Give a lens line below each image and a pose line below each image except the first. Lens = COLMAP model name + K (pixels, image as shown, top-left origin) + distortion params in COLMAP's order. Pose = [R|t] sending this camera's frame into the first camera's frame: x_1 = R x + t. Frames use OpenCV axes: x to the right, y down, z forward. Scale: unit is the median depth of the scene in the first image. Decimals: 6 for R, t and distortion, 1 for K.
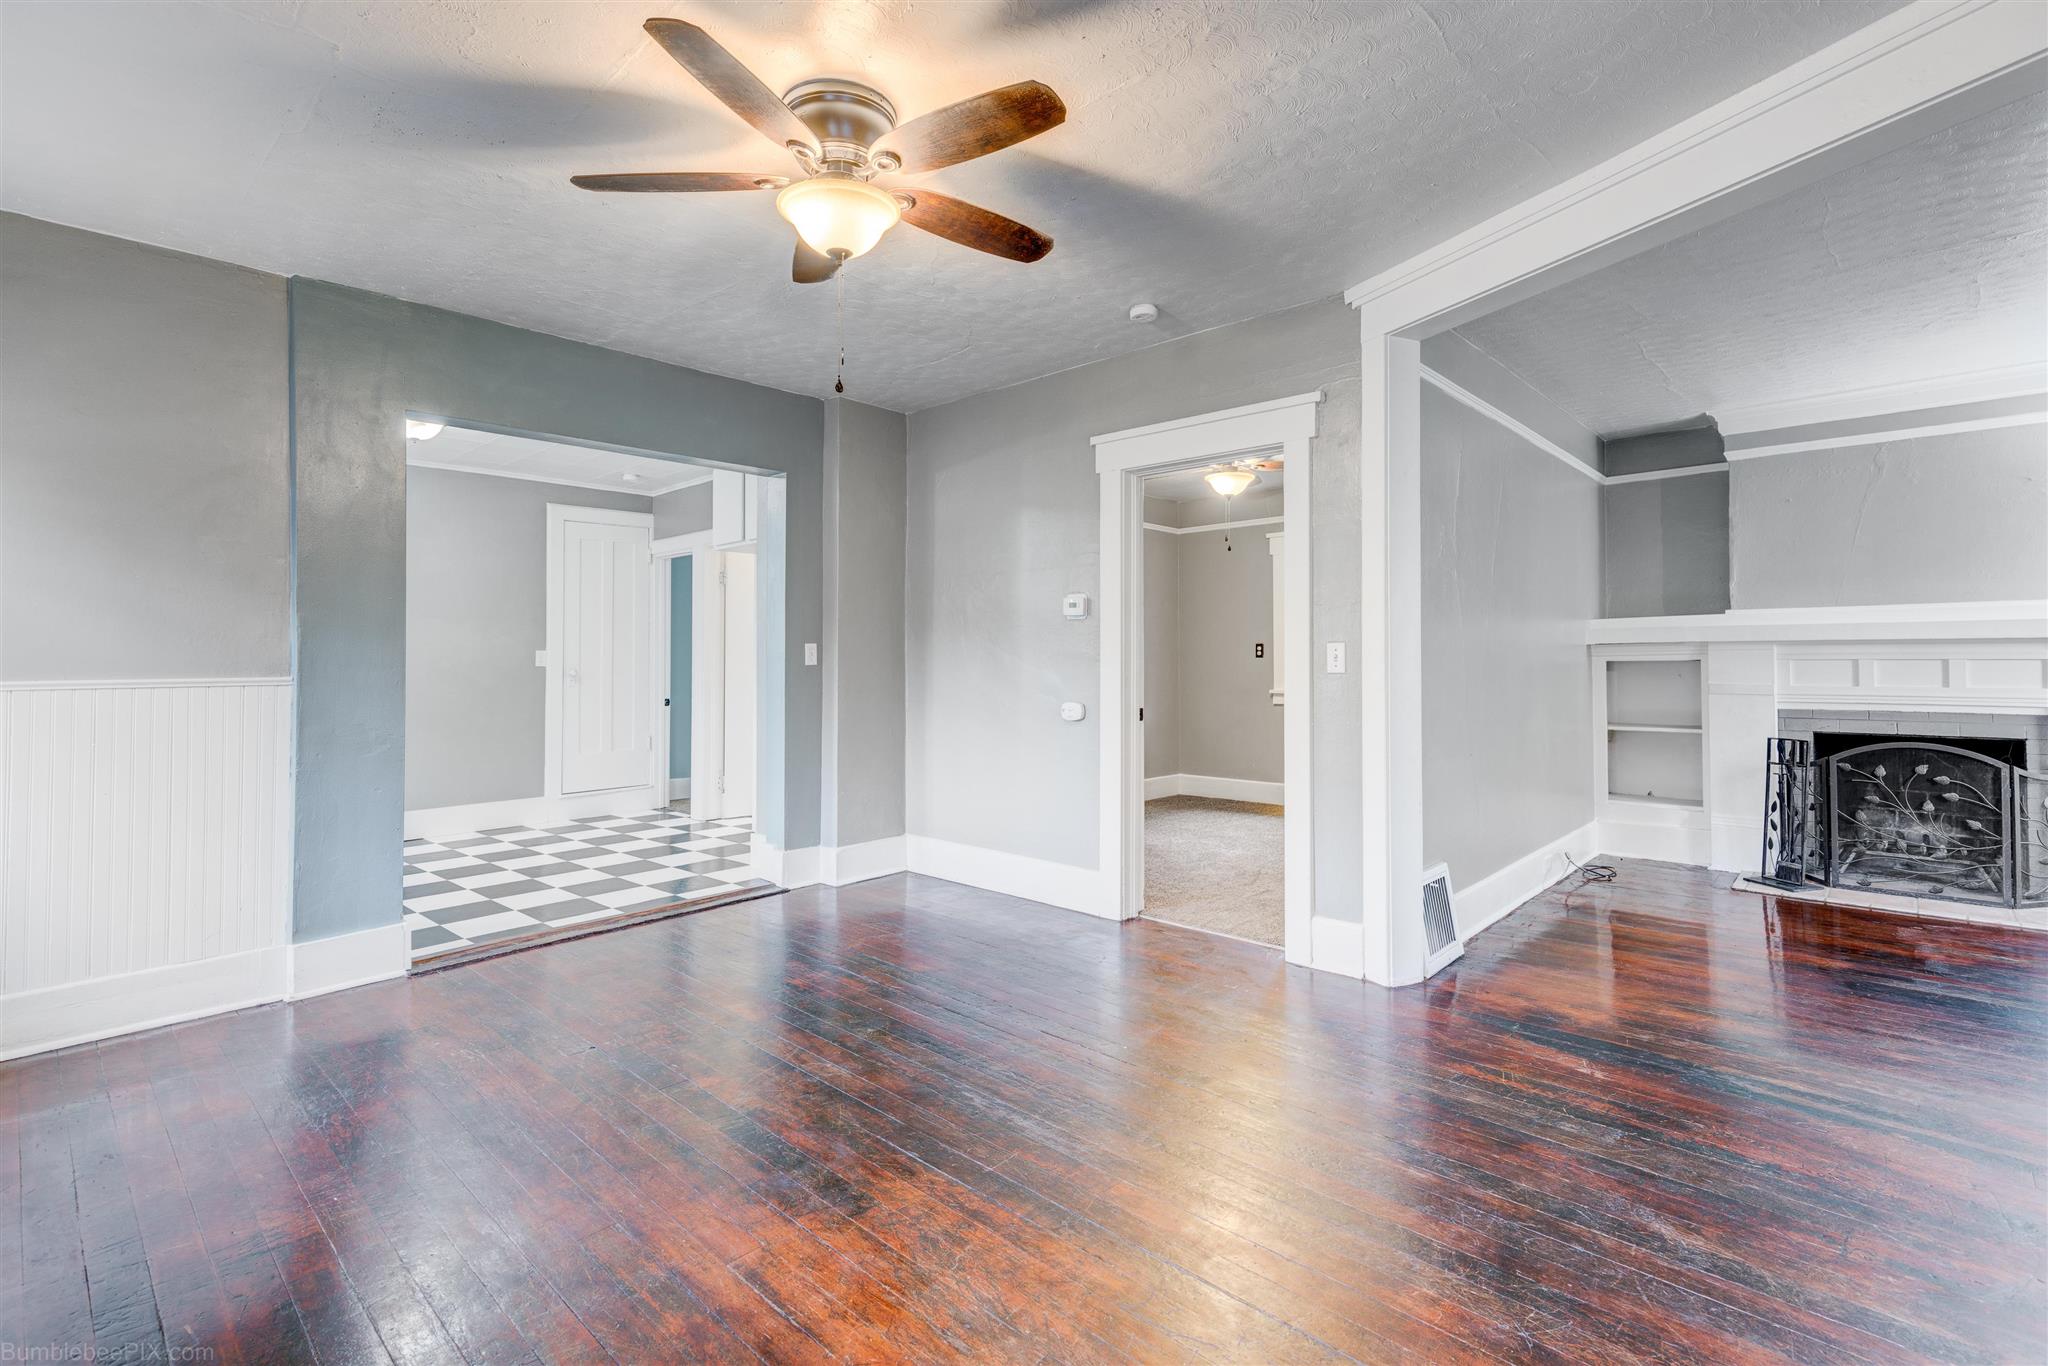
lens RADIAL K [[929.4, 0, 1029.6], [0, 929.4, 650.6], [0, 0, 1]] dist [-0.019622, -0.000052]
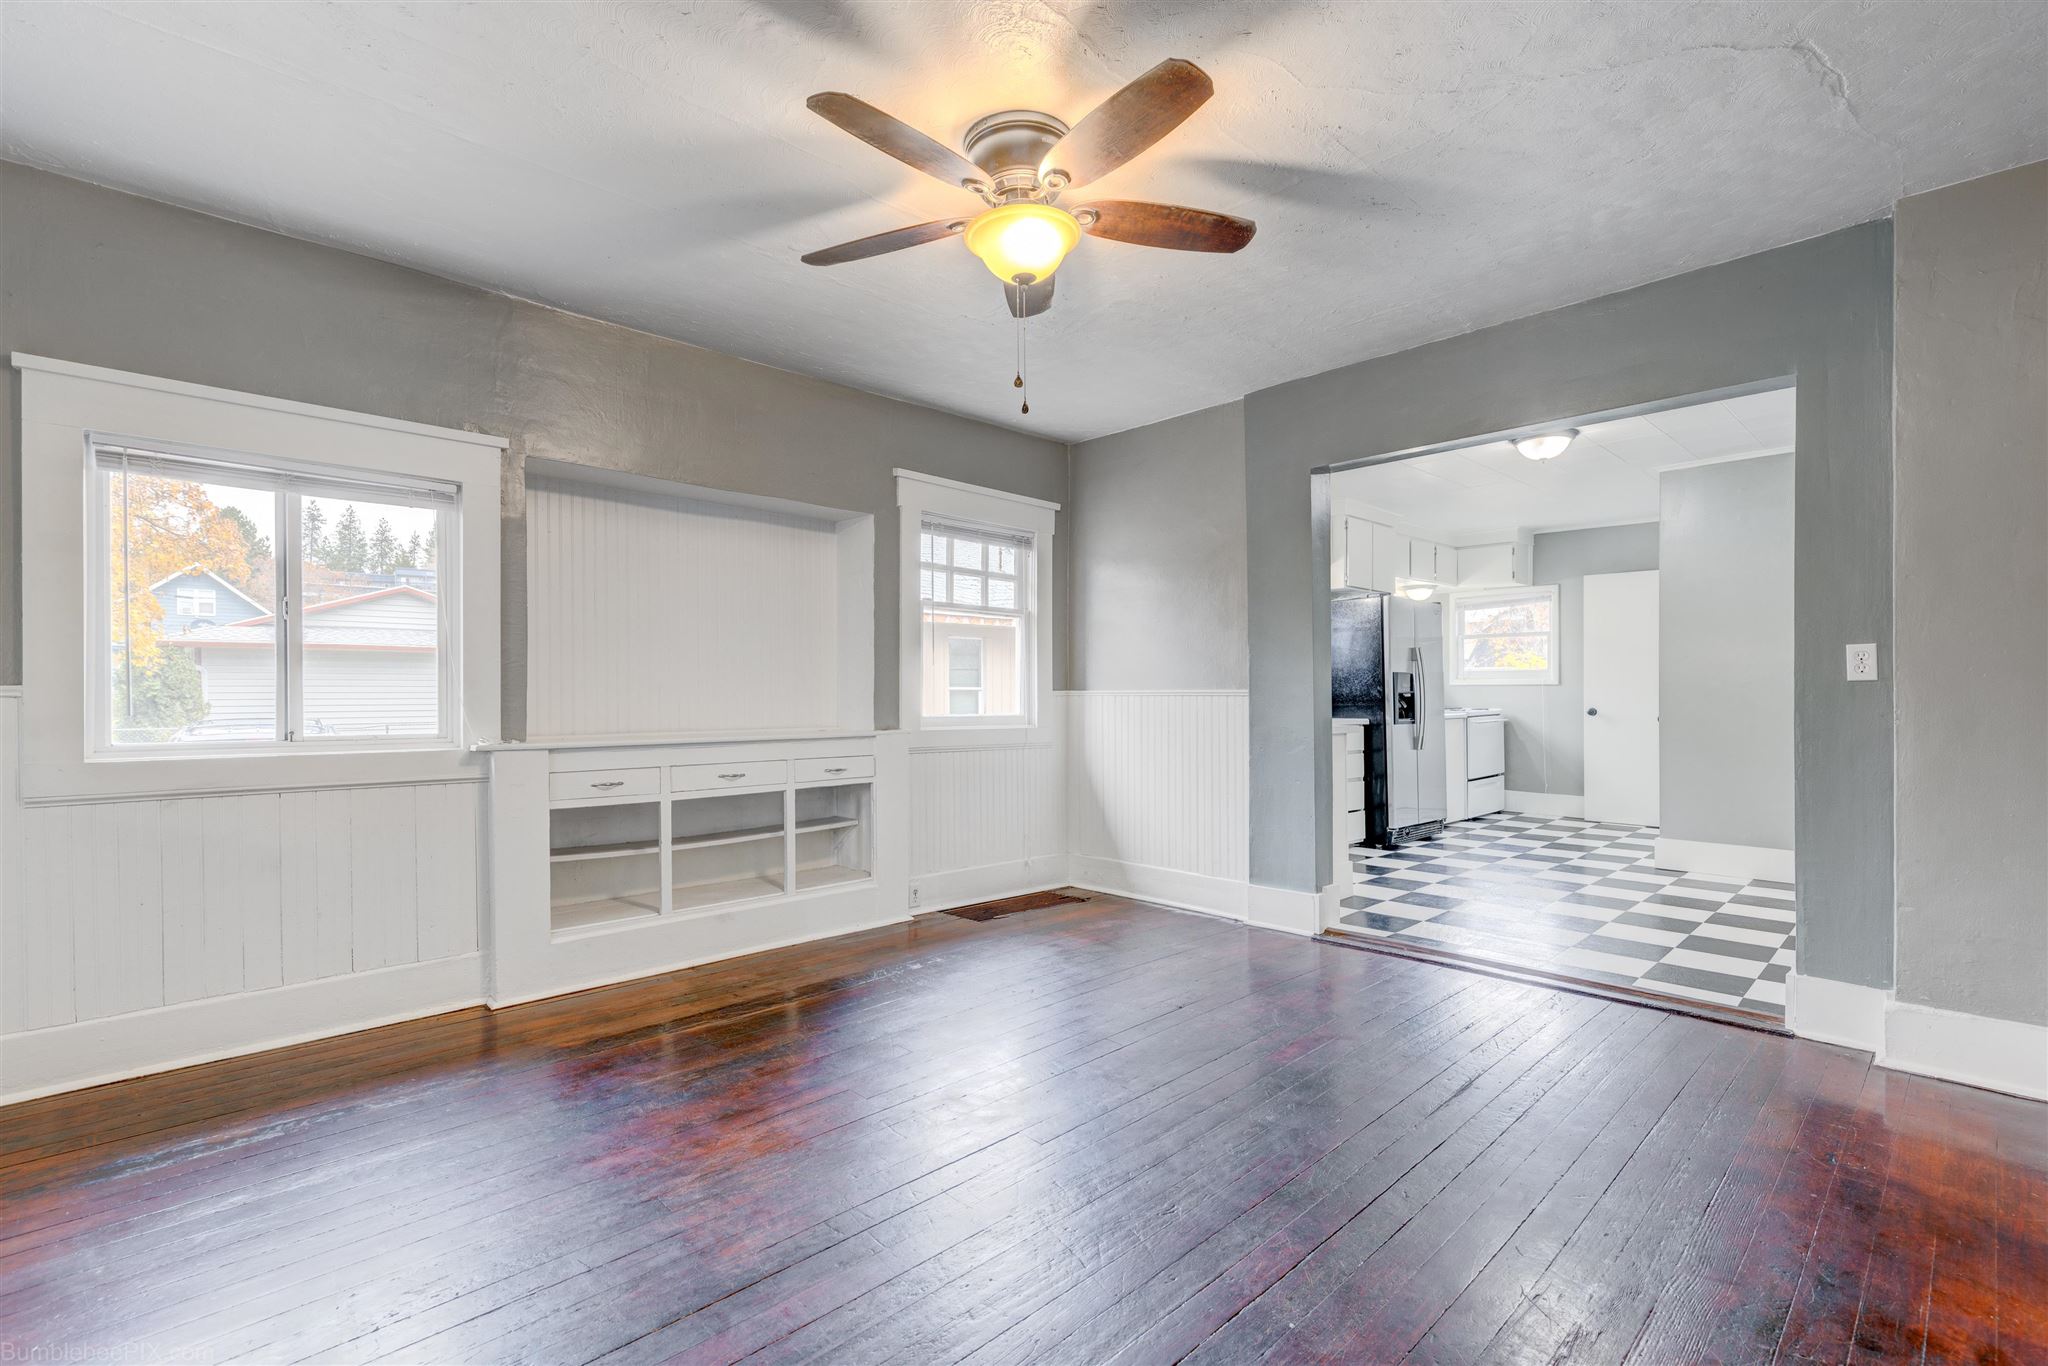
lens RADIAL K [[920.6, 0, 1005.3], [0, 920.6, 684.1], [0, 0, 1]] dist [0.000982, 0.000263]
pose [[-0.067289, -0.001566, -0.997732, 0.453015], [0.009589, 0.999952, -0.002216, 0.016416], [0.997687, -0.009717, -0.067271, 0.559397]]
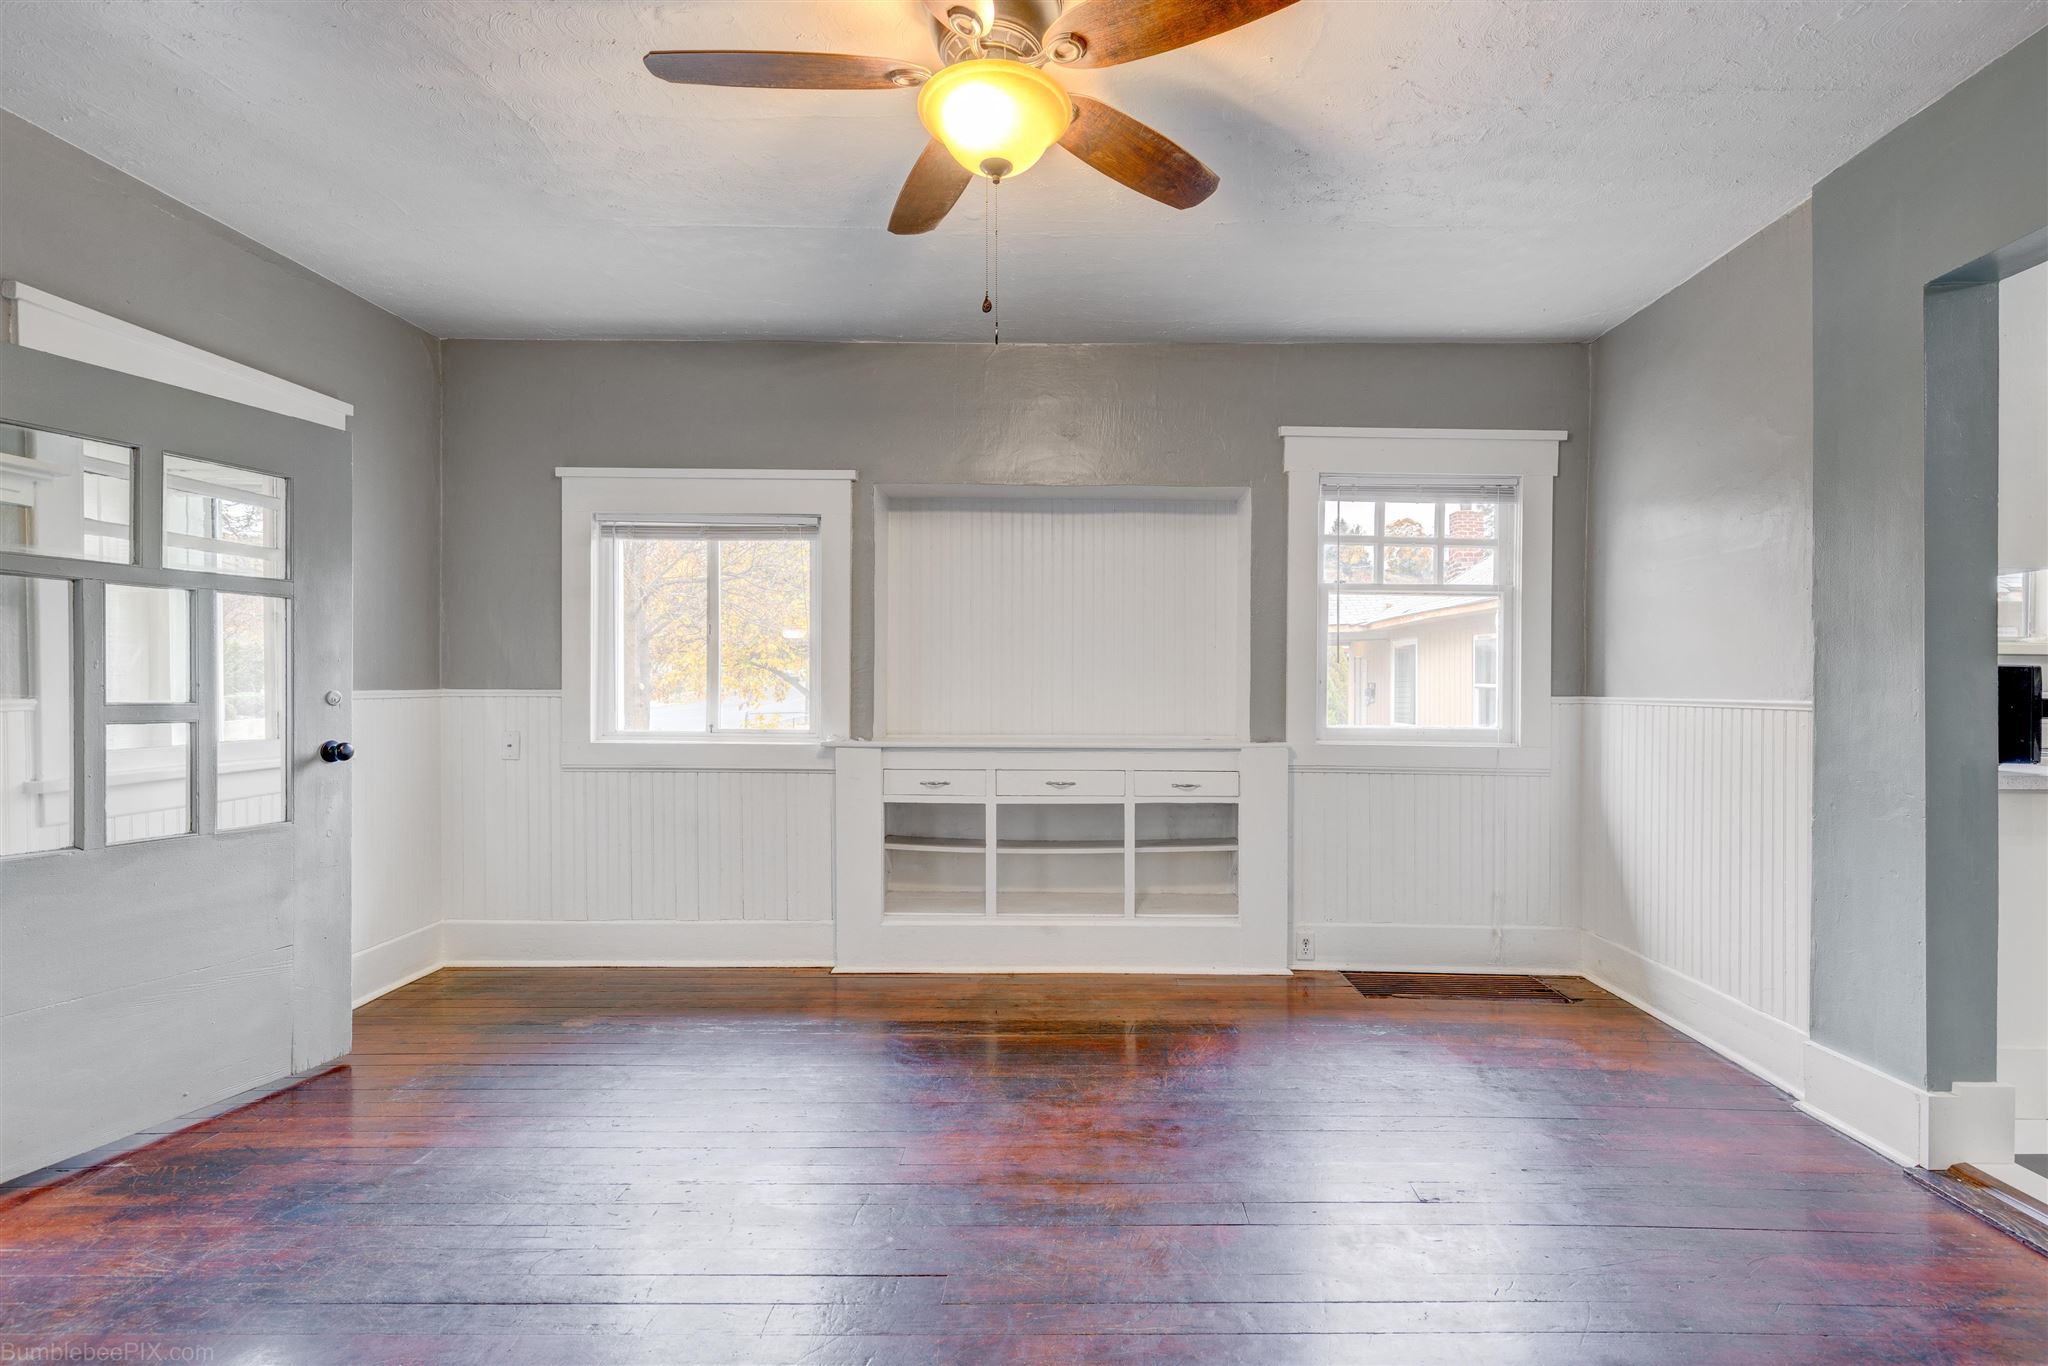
lens RADIAL K [[943.4, 0, 1081.6], [0, 943.4, 686.9], [0, 0, 1]] dist [0.002878, 0.000427]
pose [[-0.734016, 0.006599, -0.679101, 0.157563], [0.006942, 0.999973, 0.002214, 0.008923], [0.679097, -0.003089, -0.734042, 0.894094]]
